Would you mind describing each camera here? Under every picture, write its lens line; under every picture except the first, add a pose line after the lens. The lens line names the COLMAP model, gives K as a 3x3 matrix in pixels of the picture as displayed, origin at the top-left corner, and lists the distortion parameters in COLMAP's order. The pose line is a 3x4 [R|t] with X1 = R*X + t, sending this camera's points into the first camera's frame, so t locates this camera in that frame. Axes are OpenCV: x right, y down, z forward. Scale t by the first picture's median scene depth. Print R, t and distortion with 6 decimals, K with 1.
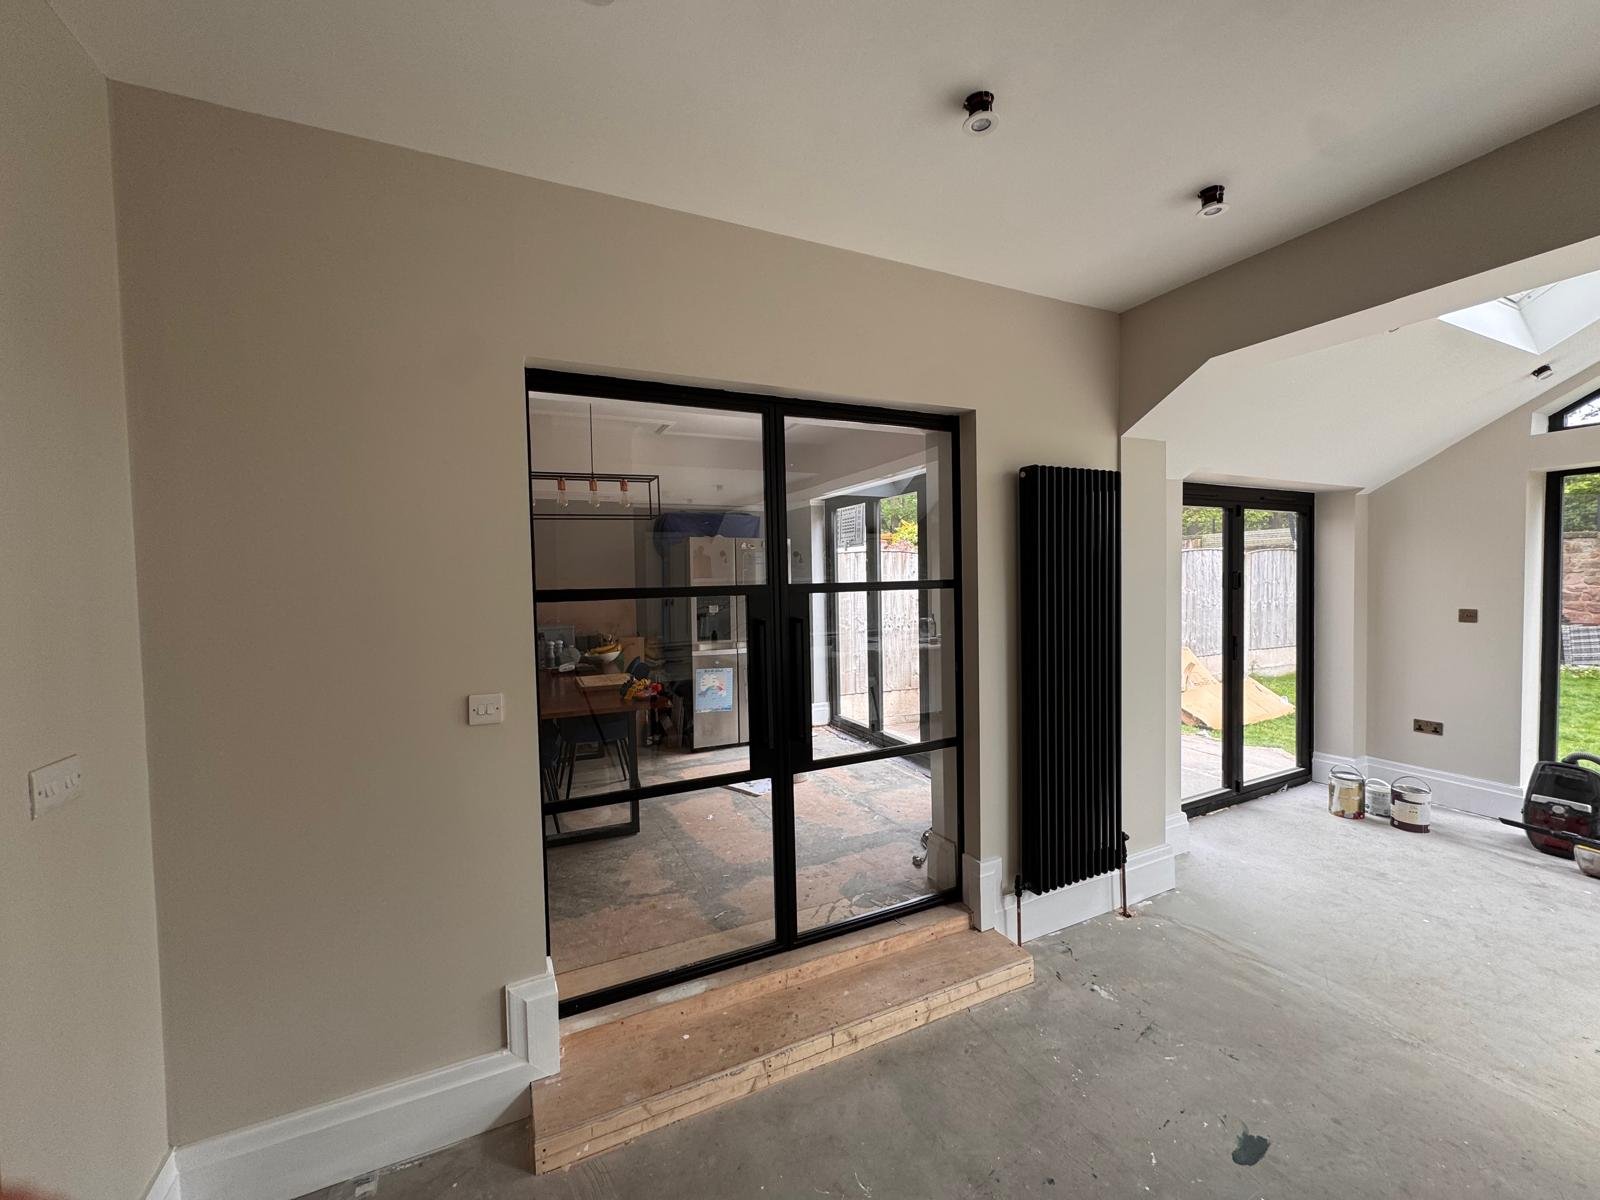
lens RADIAL K [[642.2, 0, 796.1], [0, 642.2, 602.3], [0, 0, 1]] dist [0.000245, -0.000871]
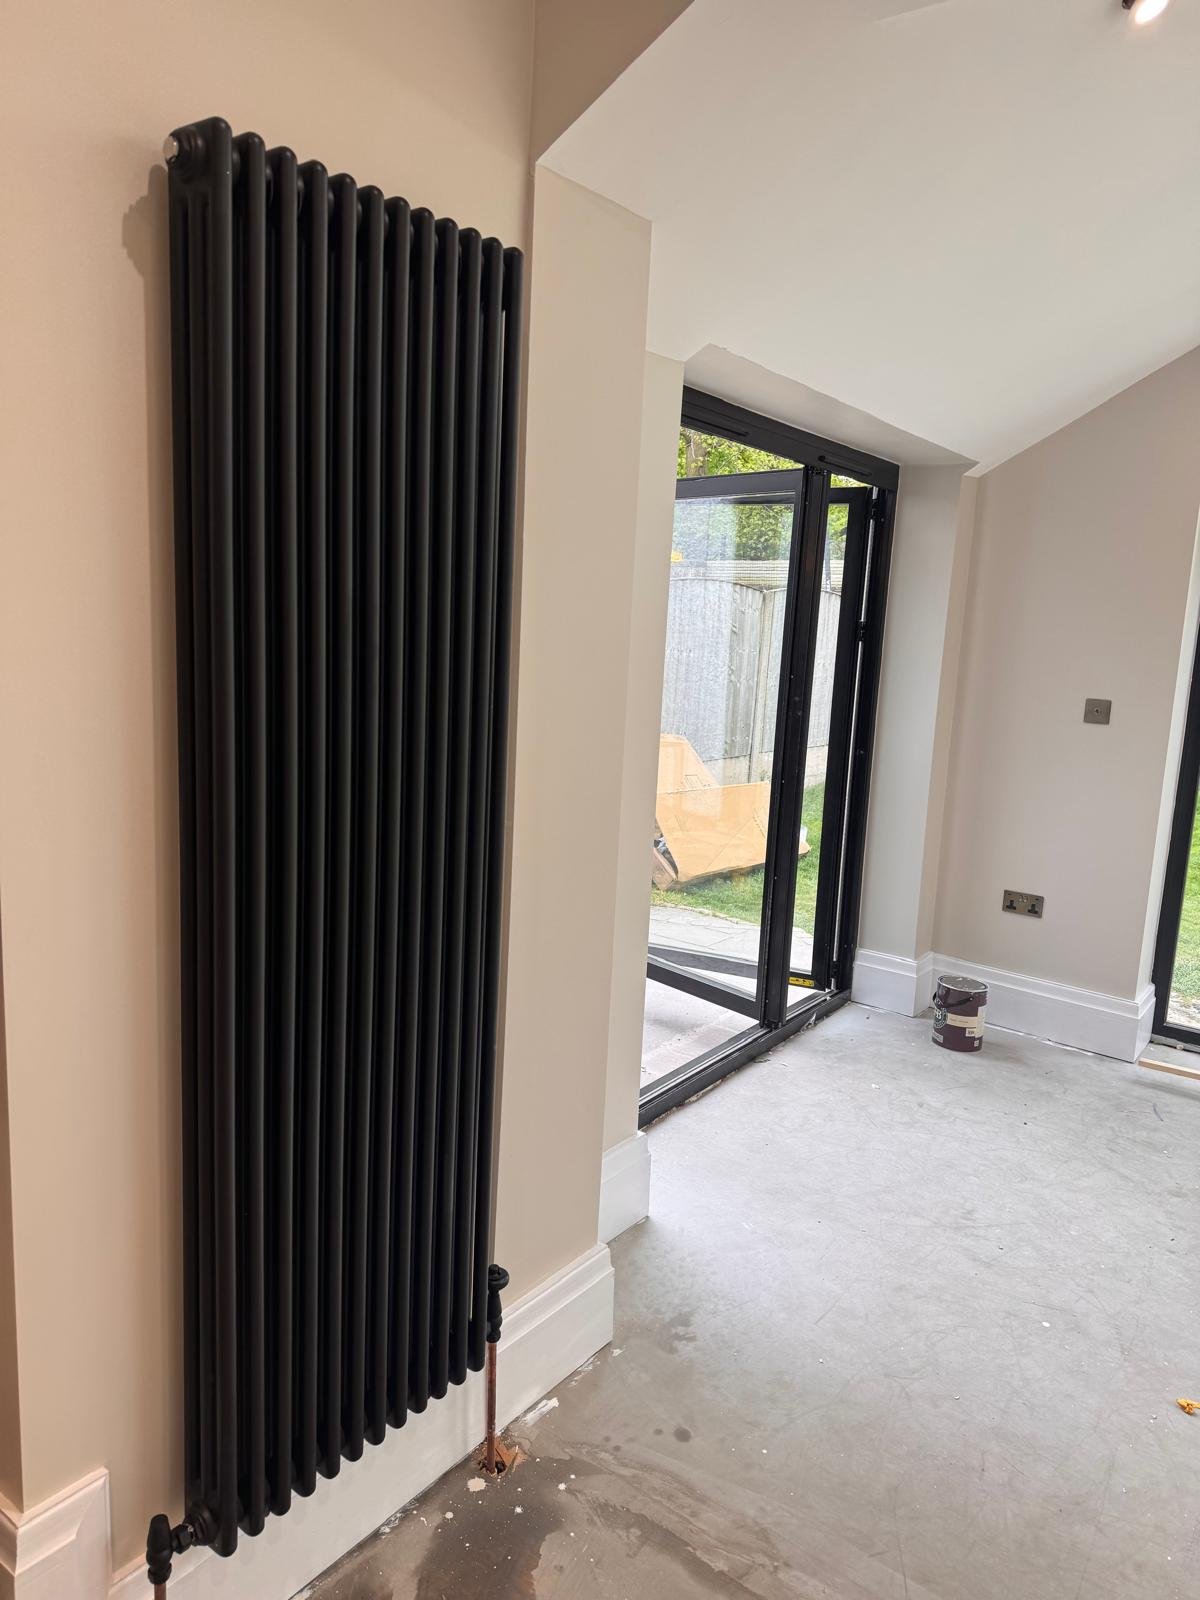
lens RADIAL K [[1106.5, 0, 593.9], [0, 1106.5, 798.8], [0, 0, 1]] dist [-0.001103, -0.010333]
pose [[0.890564, -0.010055, 0.454747, 0.217333], [-0.049646, 0.991634, 0.119151, 0.002441], [-0.452141, -0.128688, 0.882614, 0.351453]]
